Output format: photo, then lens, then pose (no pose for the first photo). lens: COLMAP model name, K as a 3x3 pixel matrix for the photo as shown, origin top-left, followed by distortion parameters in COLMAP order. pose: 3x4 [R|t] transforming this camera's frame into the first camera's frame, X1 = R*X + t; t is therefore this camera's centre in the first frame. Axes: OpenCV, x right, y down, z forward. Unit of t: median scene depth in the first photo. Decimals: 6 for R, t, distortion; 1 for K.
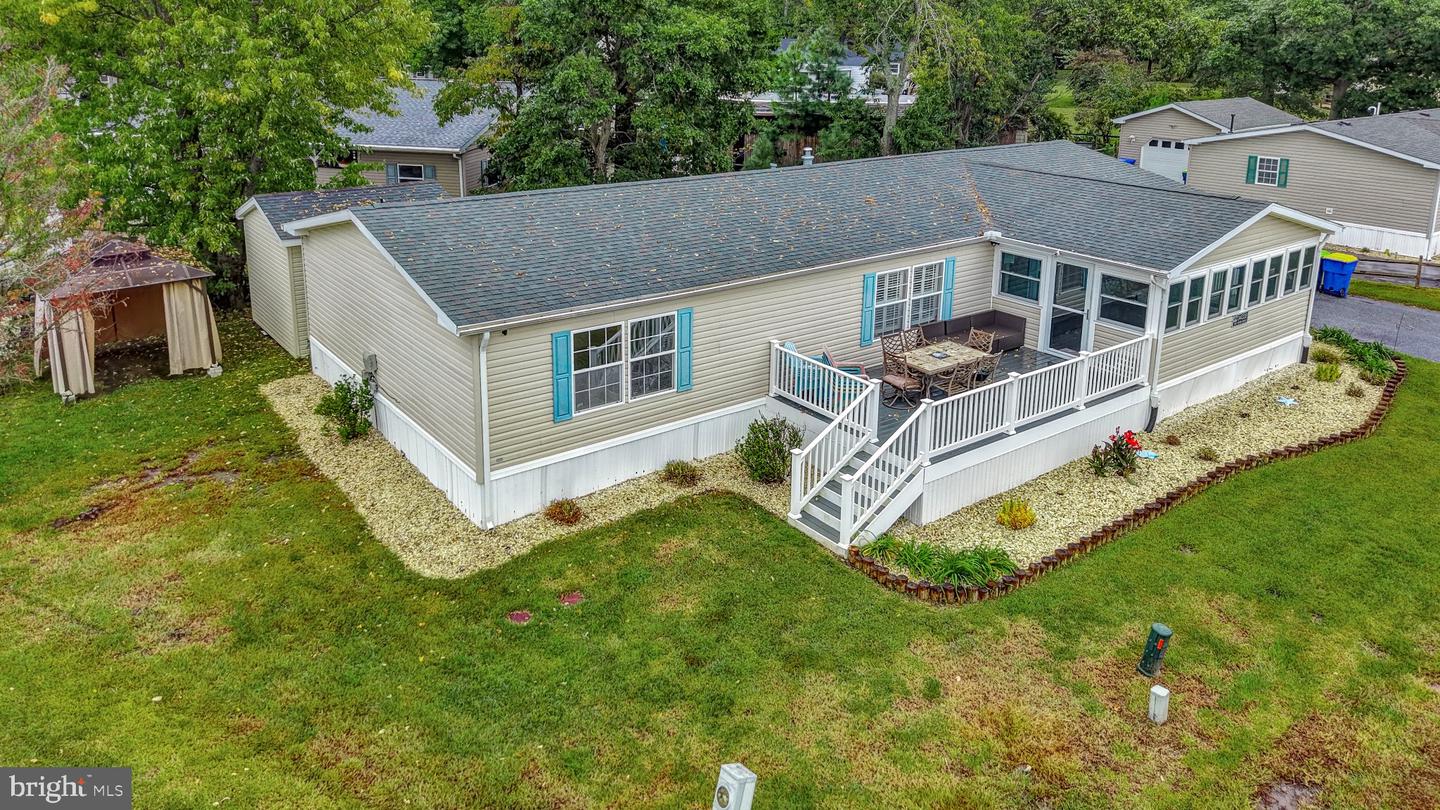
lens RADIAL K [[1002.5, 0, 717.1], [0, 1002.5, 248.3], [0, 0, 1]] dist [-0.005545, -0.002587]
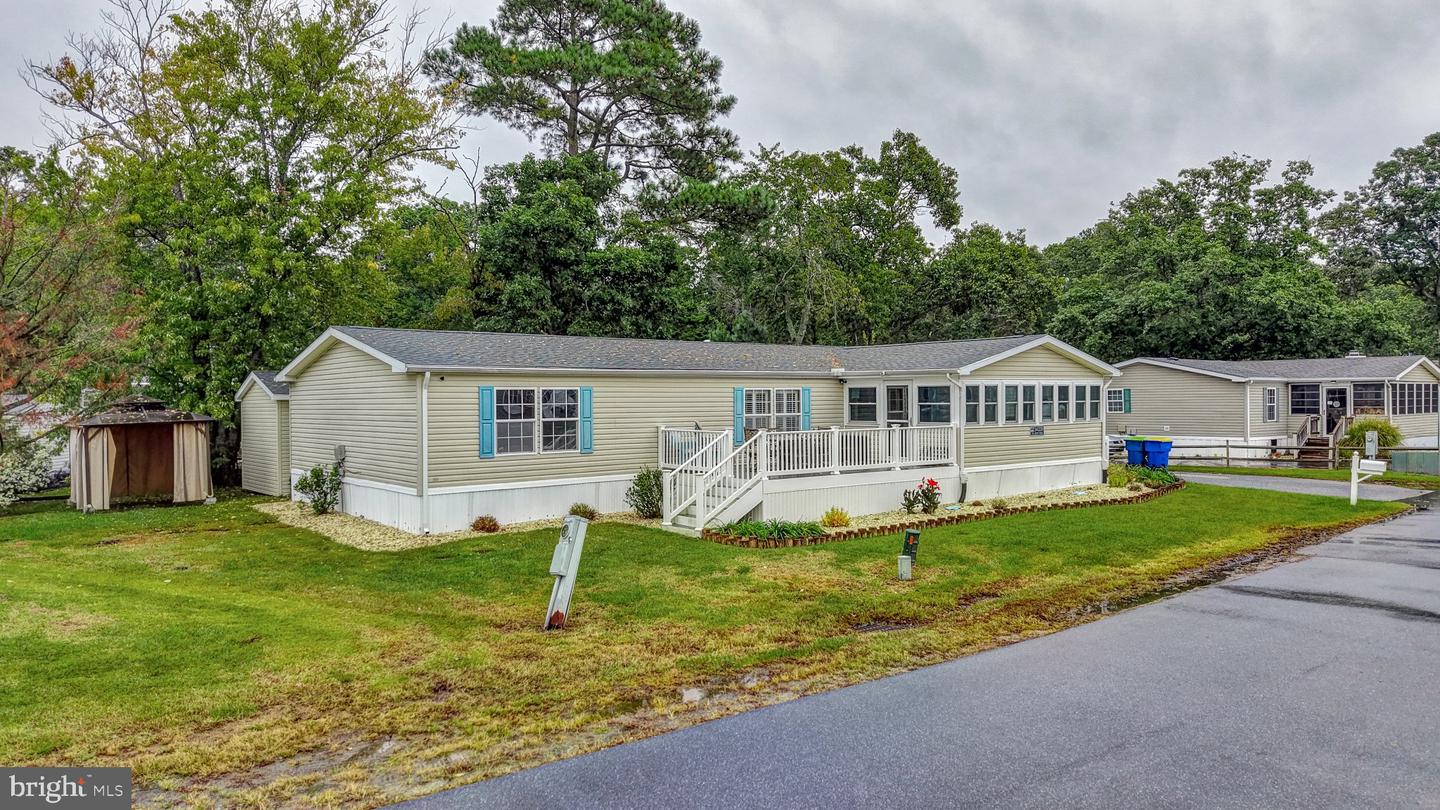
lens RADIAL K [[961.4, 0, 720.0], [0, 961.4, 405.0], [0, 0, 1]] dist [0.002222, -0.002475]
pose [[0.999238, -0.022484, 0.031912, 0.097004], [0.028651, 0.977643, -0.208310, 0.325703], [-0.026515, 0.209065, 0.977542, -0.216424]]
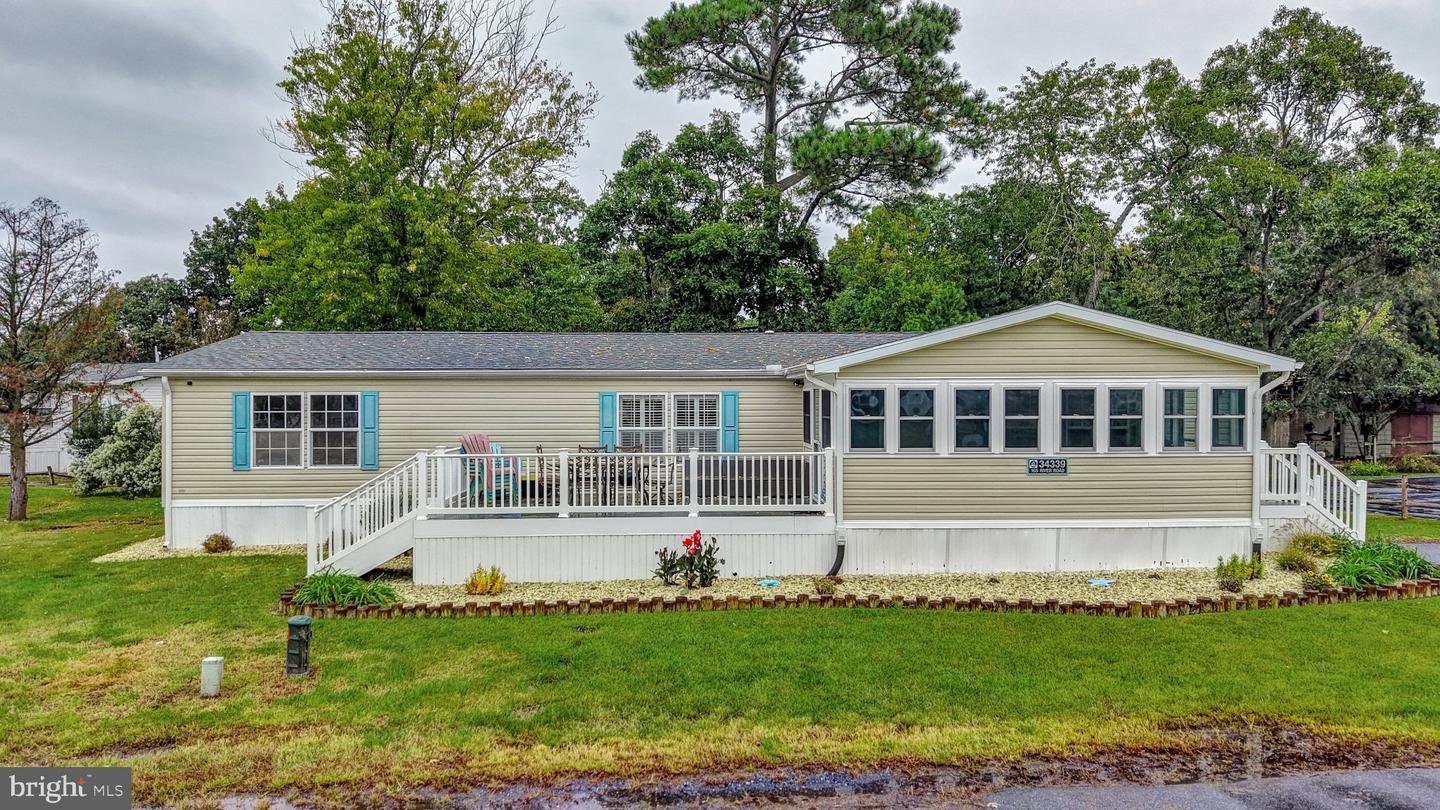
lens RADIAL K [[982.8, 0, 775.8], [0, 982.8, 403.3], [0, 0, 1]] dist [-0.000057, -0.000905]
pose [[0.828106, -0.015364, -0.560361, 0.885367], [-0.107761, 0.976617, -0.186029, 0.210638], [0.550116, 0.214437, 0.807087, 0.342105]]
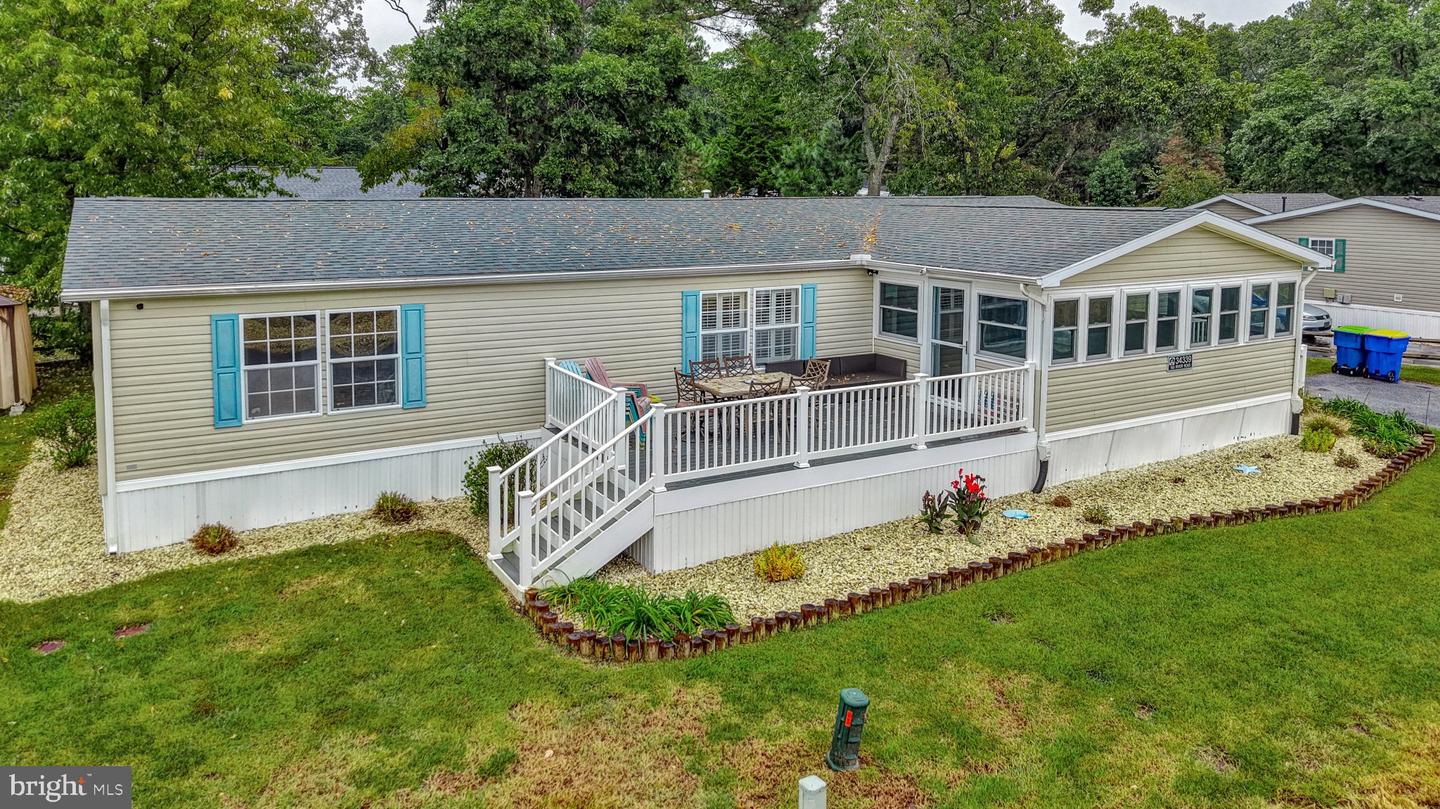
lens RADIAL K [[1002.4, 0, 711.2], [0, 1002.4, 266.5], [0, 0, 1]] dist [0.008404, -0.004330]
pose [[0.992287, -0.000008, -0.123961, 0.294946], [-0.017250, 0.990262, -0.138142, 0.129038], [0.122755, 0.139215, 0.982624, 0.194140]]
